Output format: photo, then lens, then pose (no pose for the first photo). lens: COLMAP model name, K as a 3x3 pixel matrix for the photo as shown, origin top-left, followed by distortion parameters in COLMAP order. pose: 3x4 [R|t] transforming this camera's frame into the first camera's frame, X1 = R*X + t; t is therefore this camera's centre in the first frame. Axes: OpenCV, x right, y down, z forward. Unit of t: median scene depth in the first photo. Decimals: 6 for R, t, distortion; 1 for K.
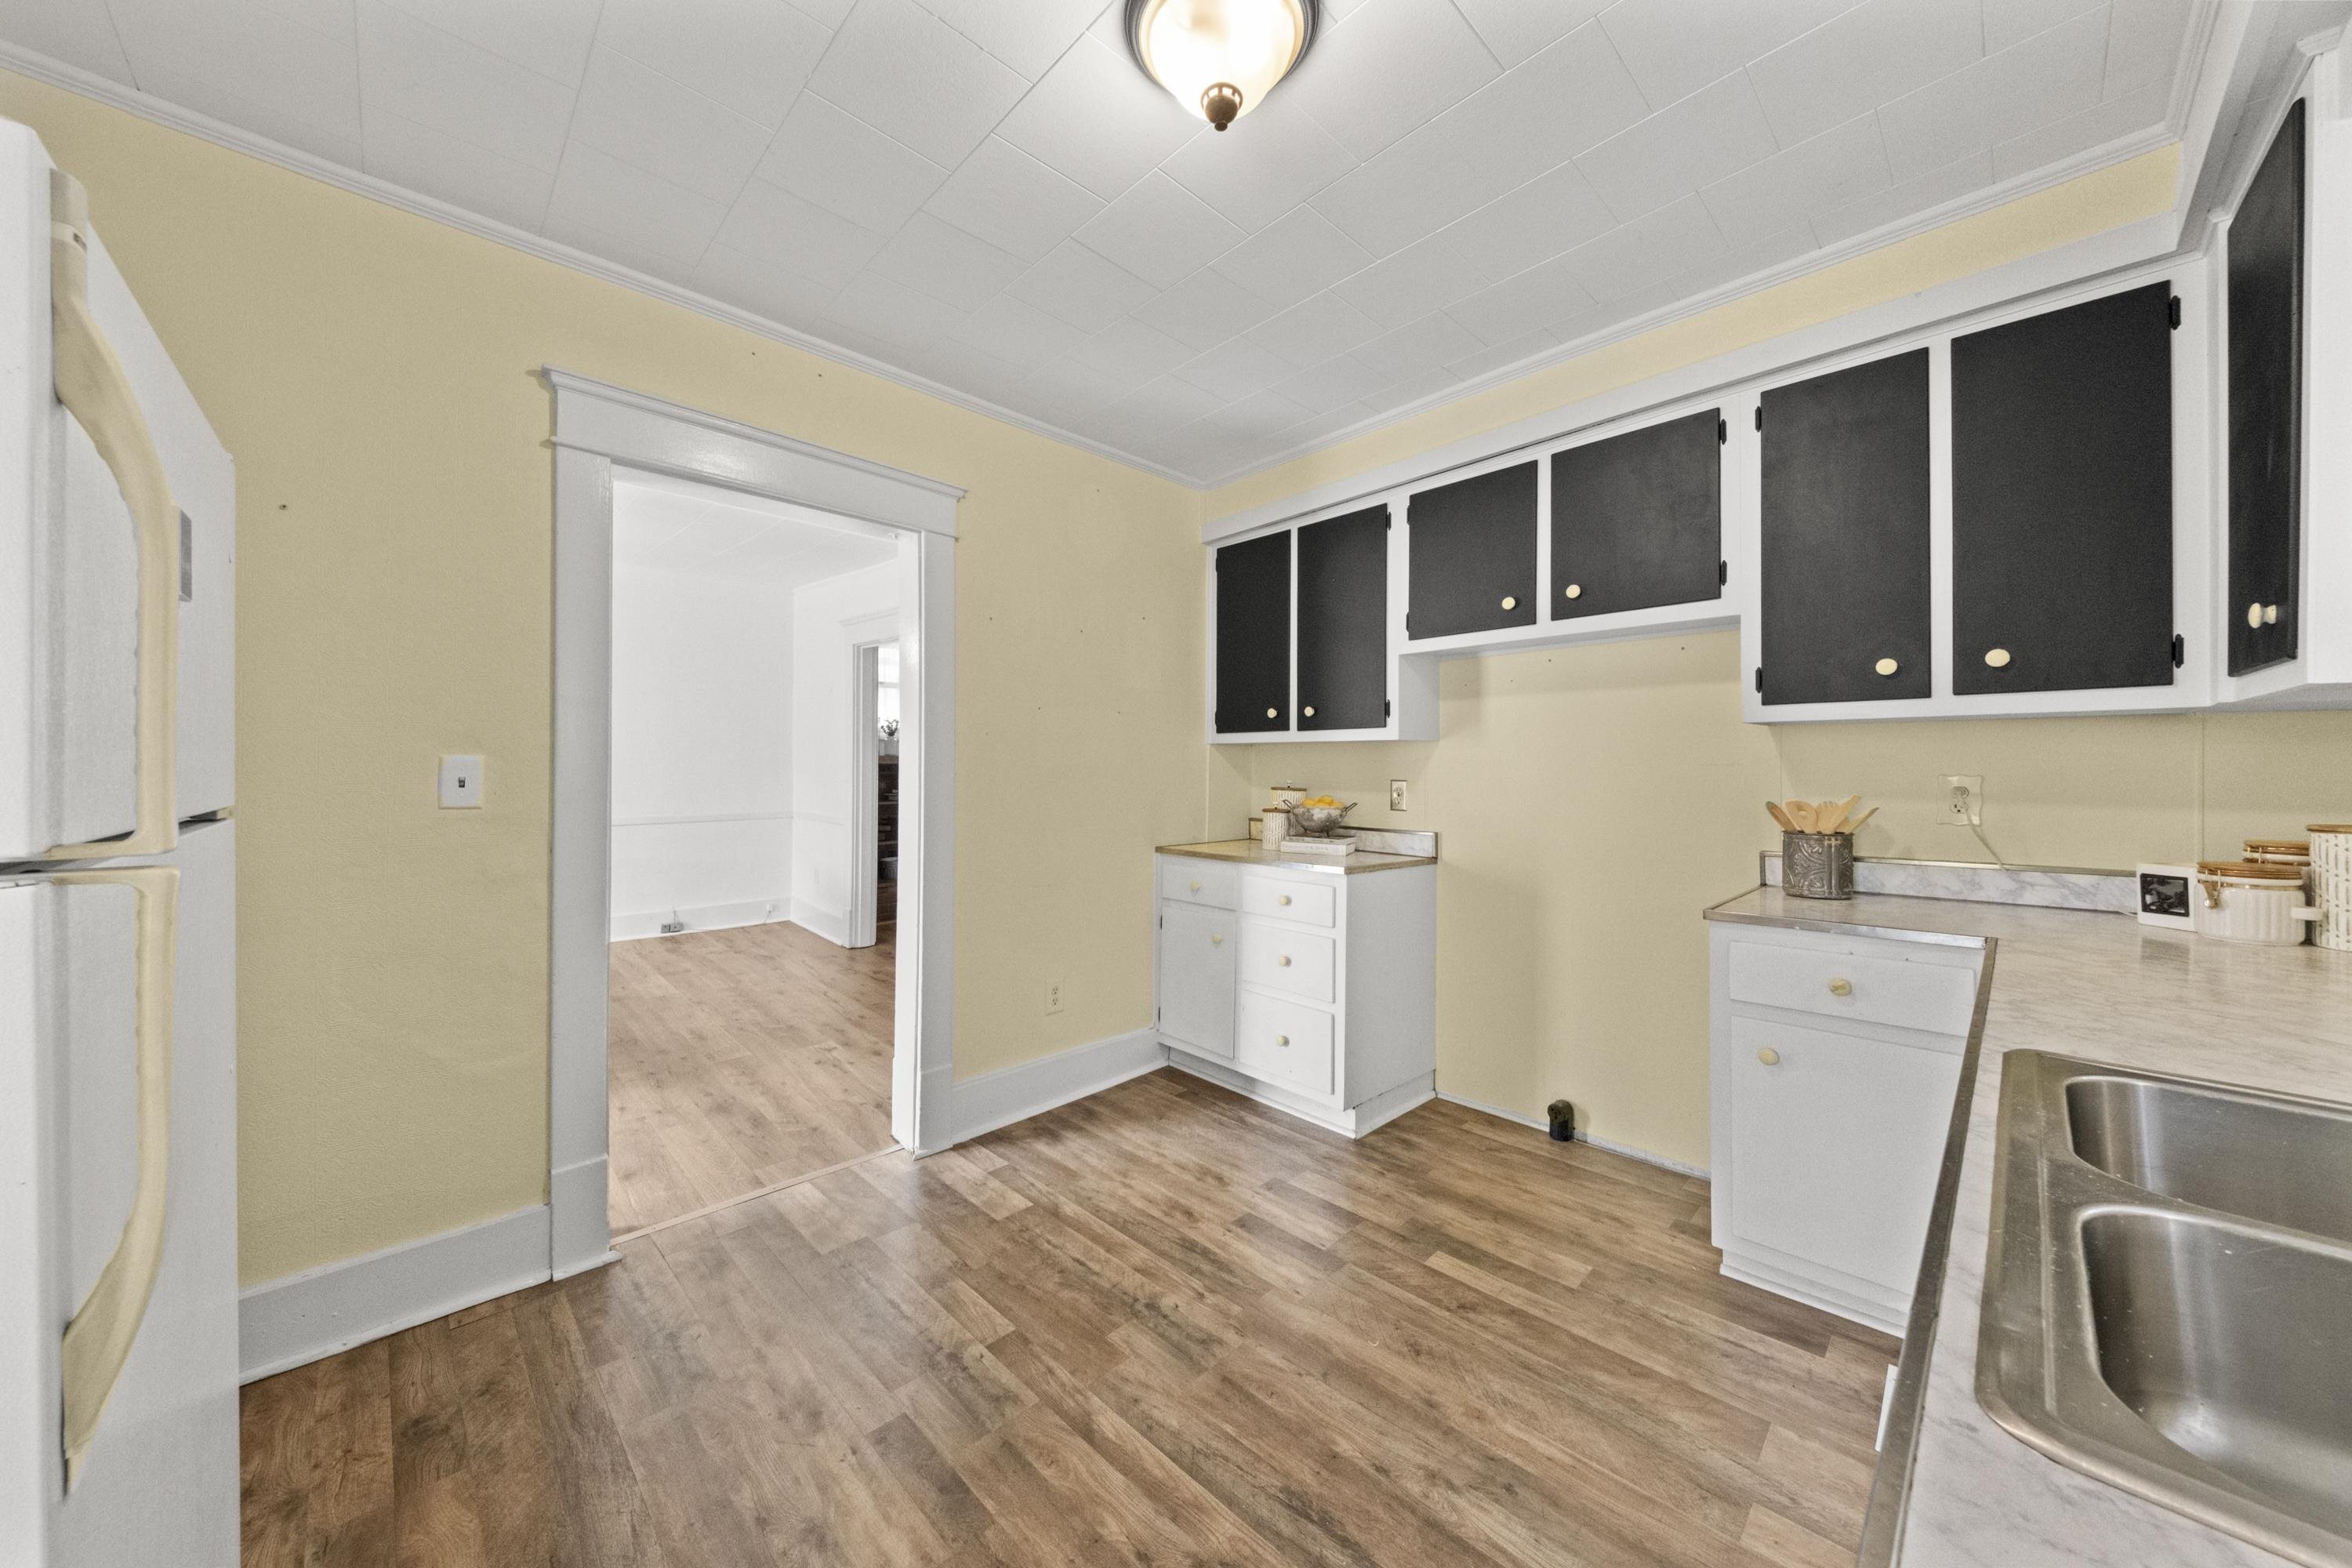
lens RADIAL K [[825.0, 0, 1209.3], [0, 825.0, 766.0], [0, 0, 1]] dist [0.017236, -0.006883]
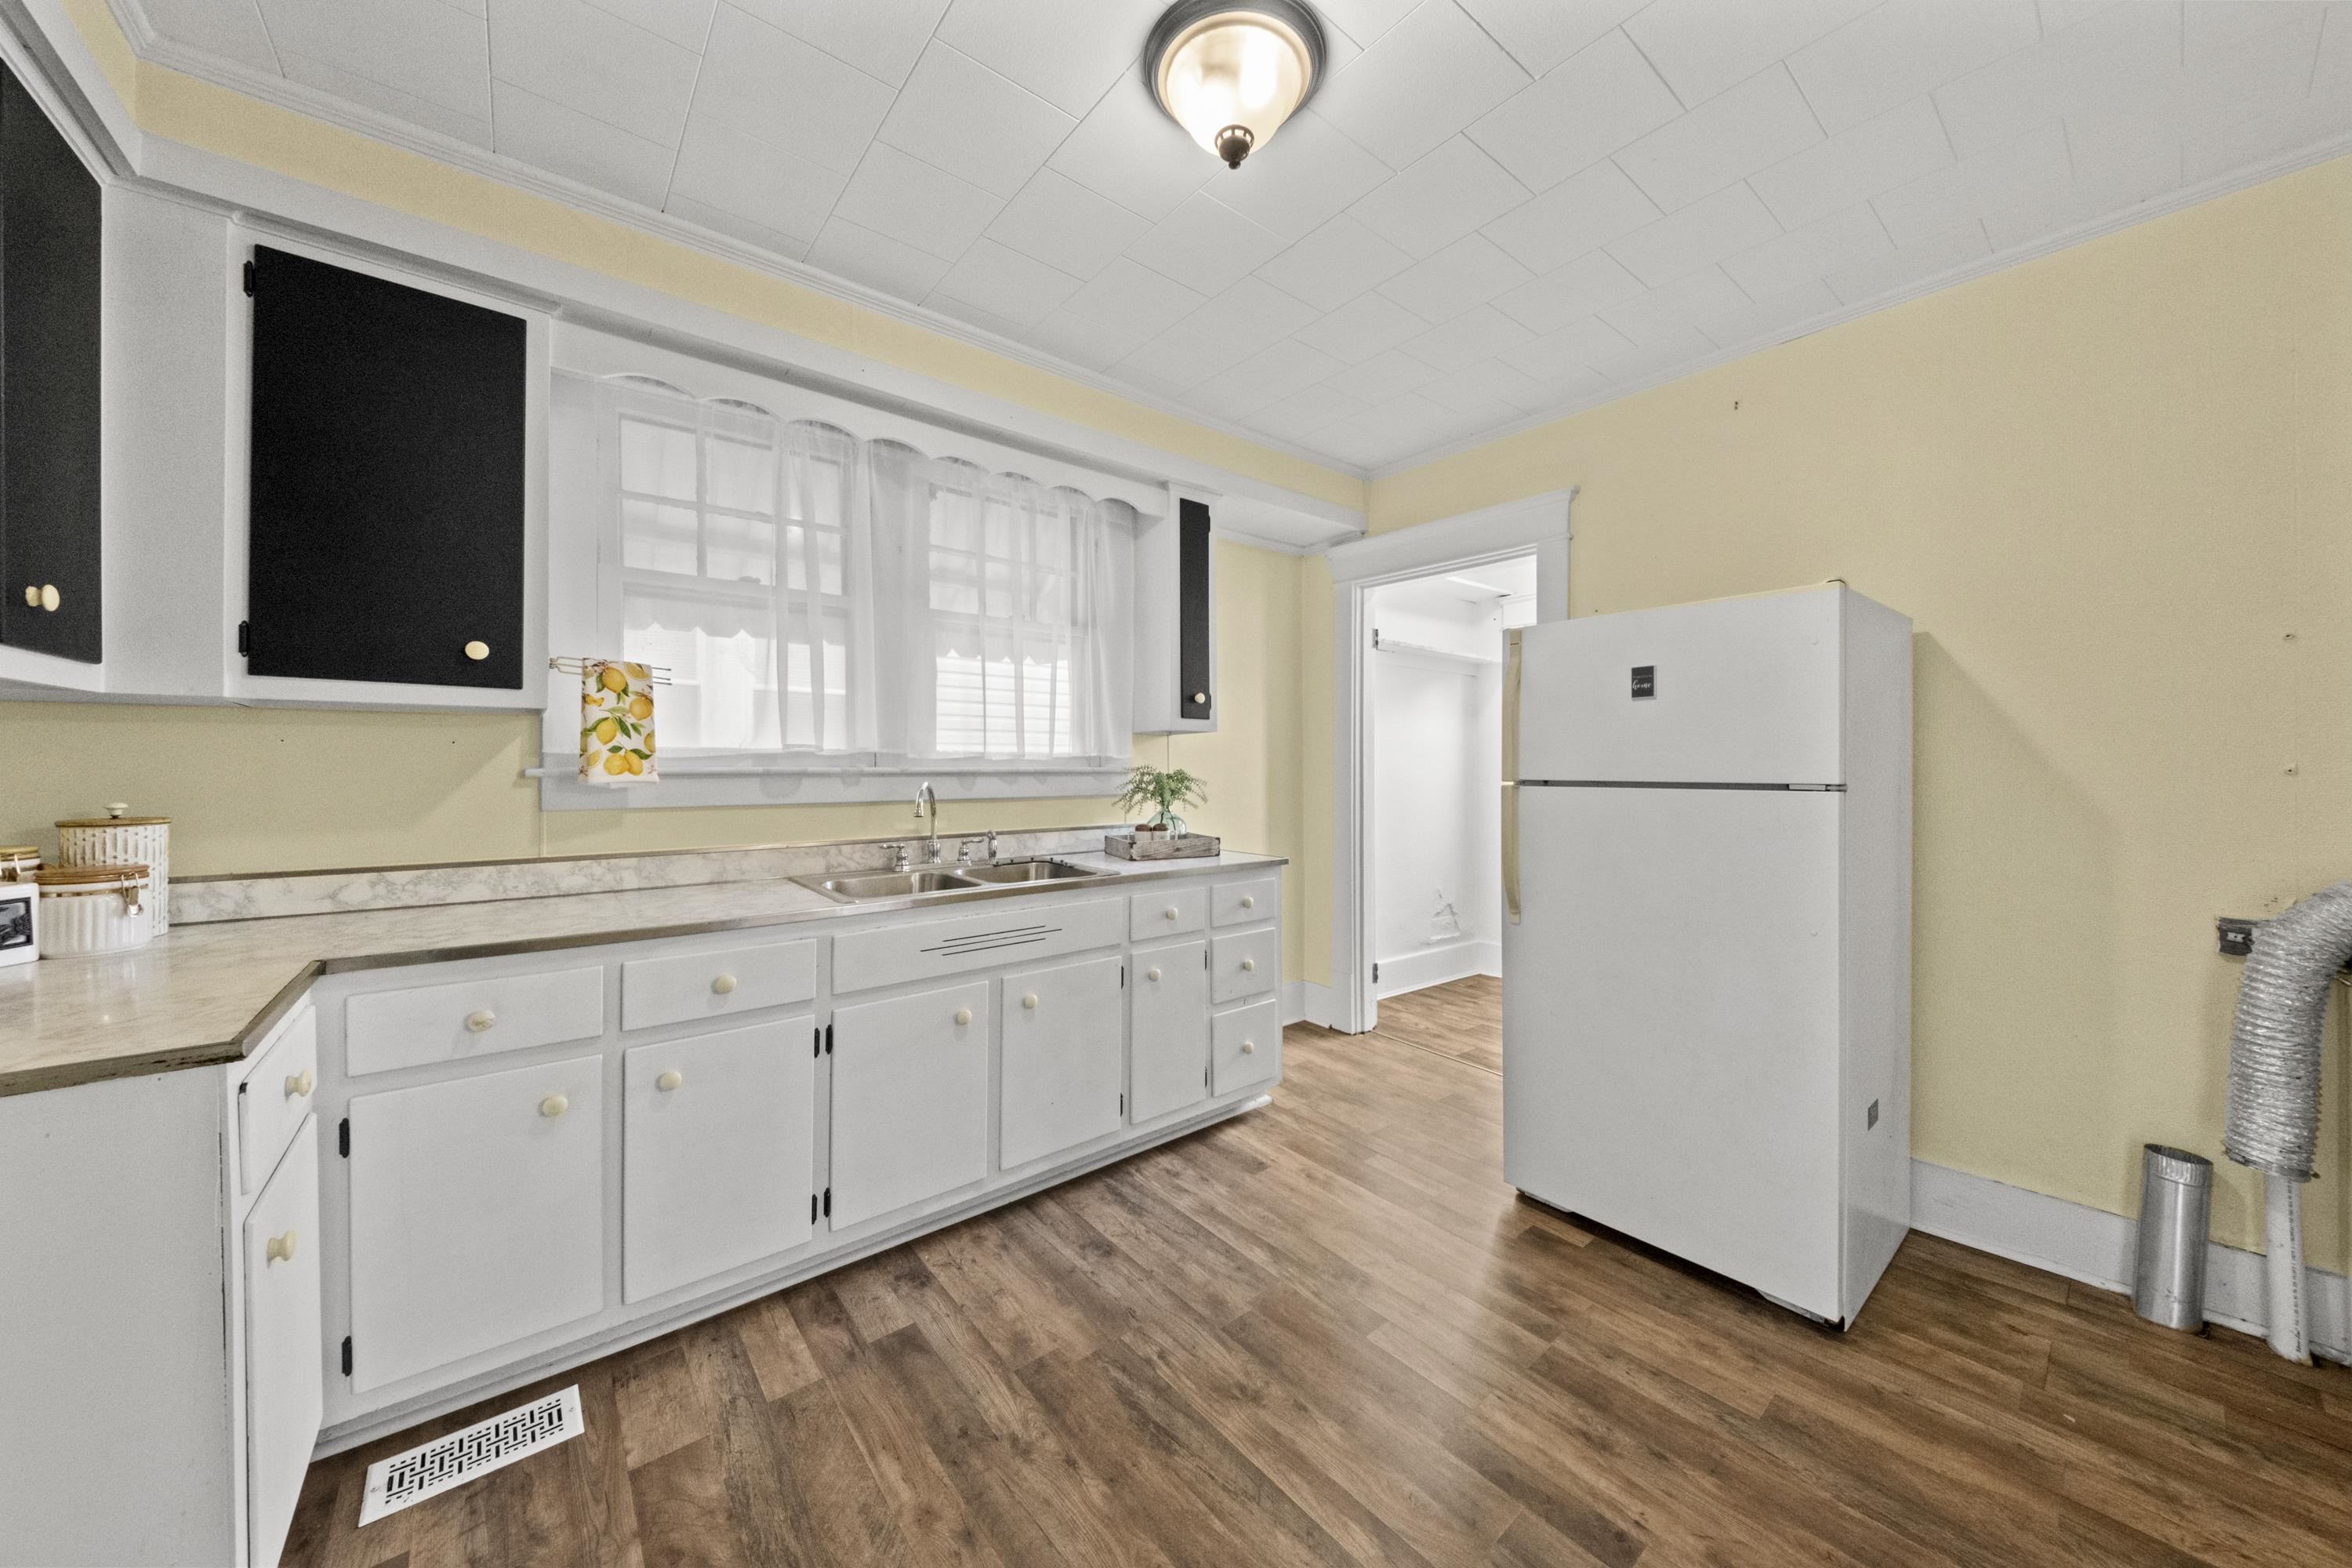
lens RADIAL K [[825.0, 0, 1169.4], [0, 825.0, 766.7], [0, 0, 1]] dist [0.017236, -0.006883]
pose [[-0.990429, 0.001919, 0.138007, -0.045797], [0.001657, 0.999997, -0.002013, 0.009874], [-0.138010, -0.001766, -0.990429, 1.783607]]
